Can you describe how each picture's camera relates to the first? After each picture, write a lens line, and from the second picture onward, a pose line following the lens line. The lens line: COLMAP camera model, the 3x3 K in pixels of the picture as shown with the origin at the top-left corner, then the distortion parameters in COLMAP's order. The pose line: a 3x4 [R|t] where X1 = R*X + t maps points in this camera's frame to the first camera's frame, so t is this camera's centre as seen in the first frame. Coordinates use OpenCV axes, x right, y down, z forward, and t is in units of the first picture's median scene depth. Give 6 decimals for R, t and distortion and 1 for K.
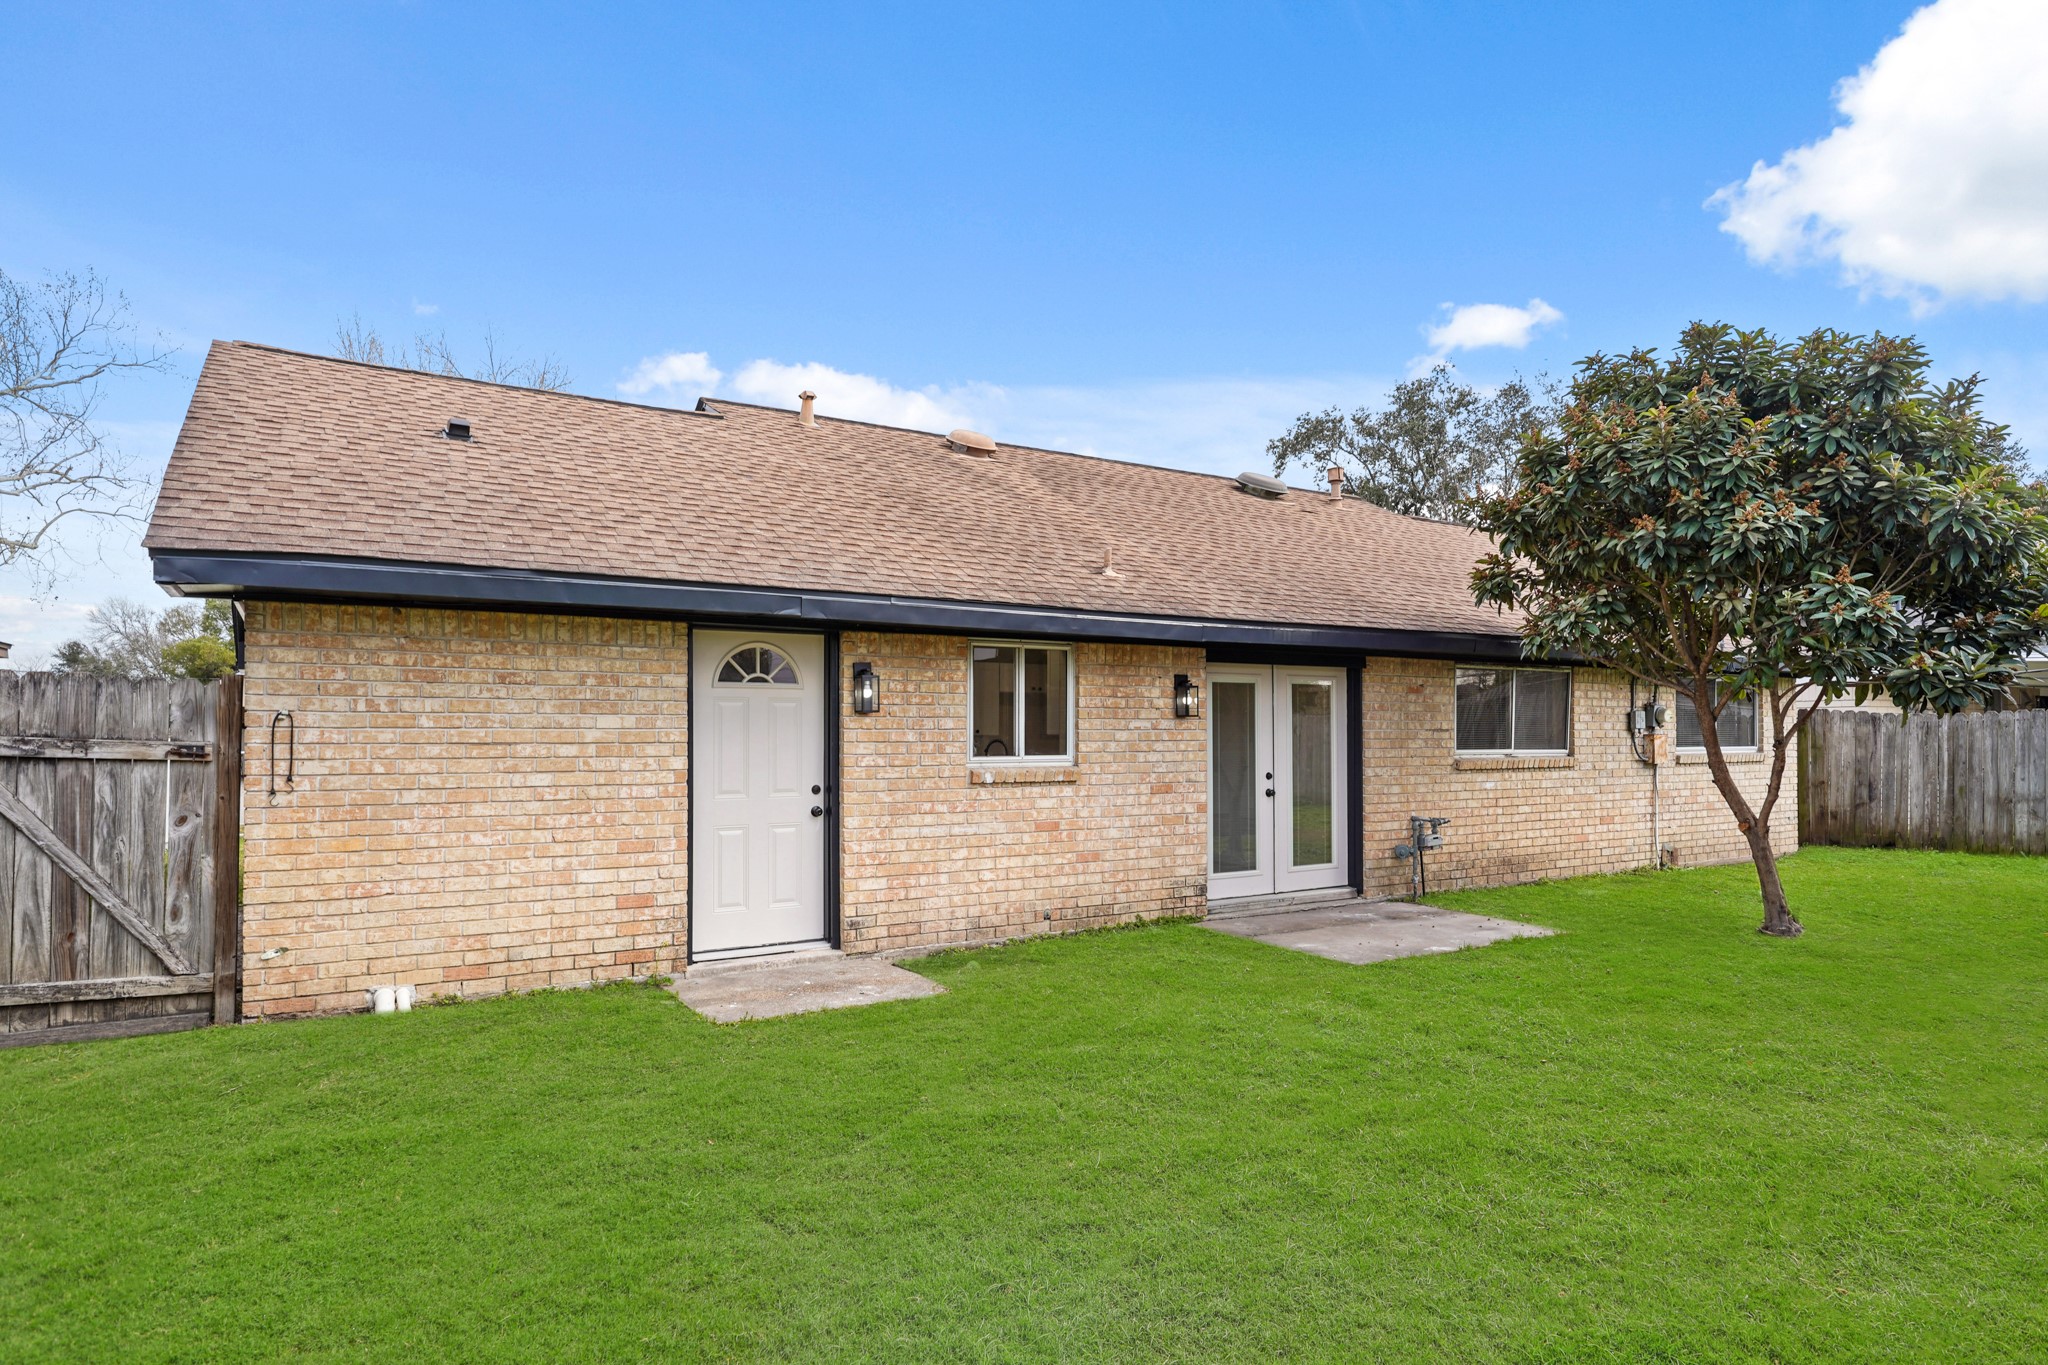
lens RADIAL K [[1175.7, 0, 1011.6], [0, 1175.7, 729.5], [0, 0, 1]] dist [0.002499, -0.000888]
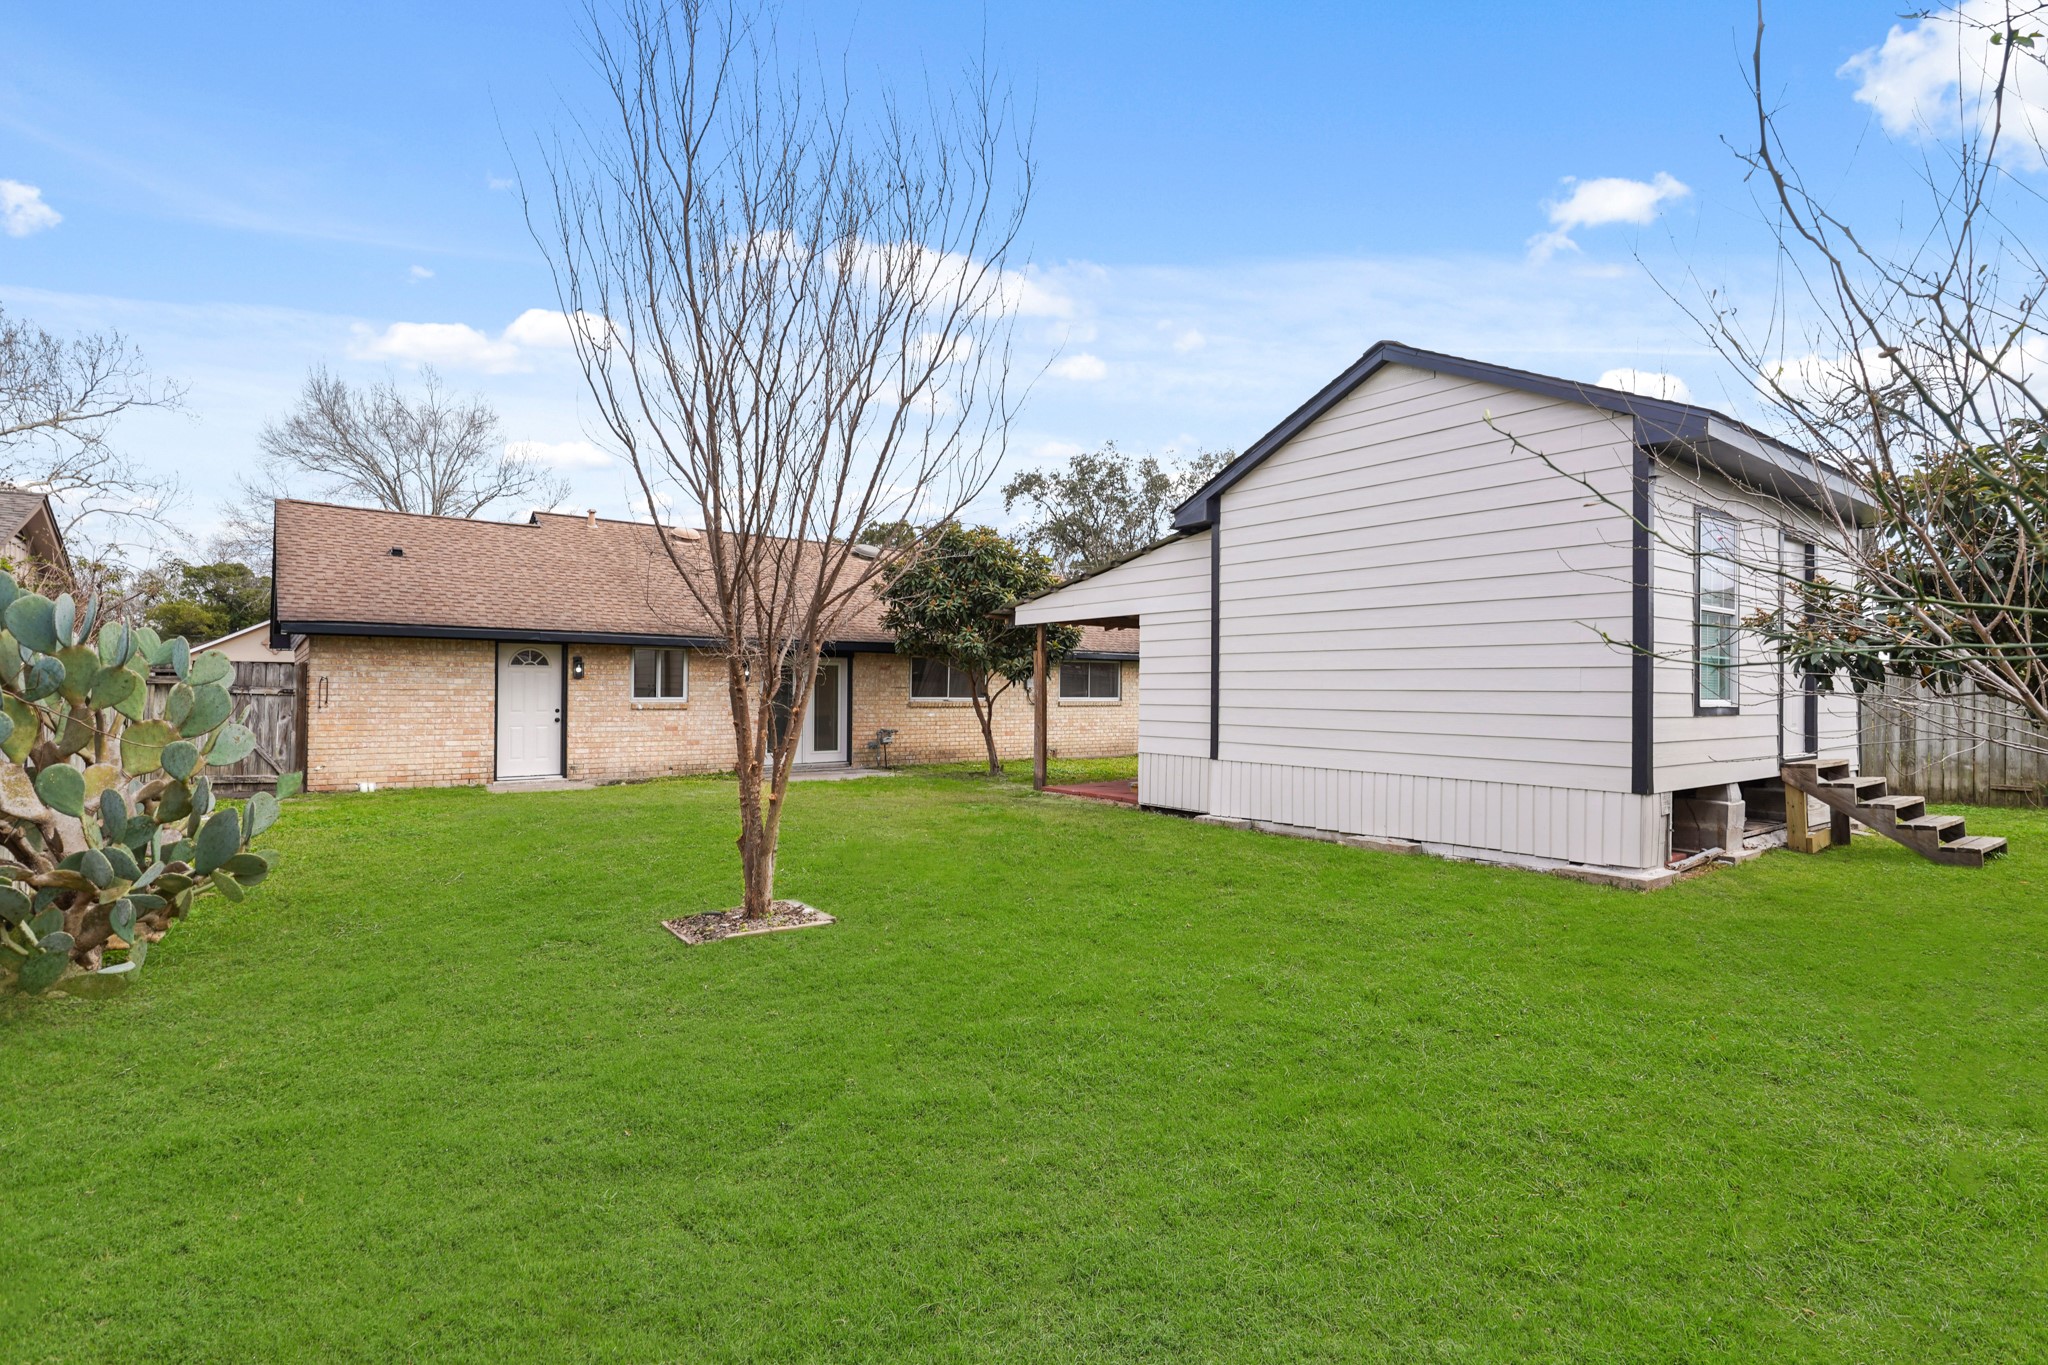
lens RADIAL K [[1002.3, 0, 1026.7], [0, 1002.3, 688.6], [0, 0, 1]] dist [-0.001371, 0.000008]
pose [[0.993427, 0.010310, 0.113998, 0.547111], [-0.010990, 0.999925, 0.005339, -0.014197], [-0.113935, -0.006557, 0.993467, -1.117400]]
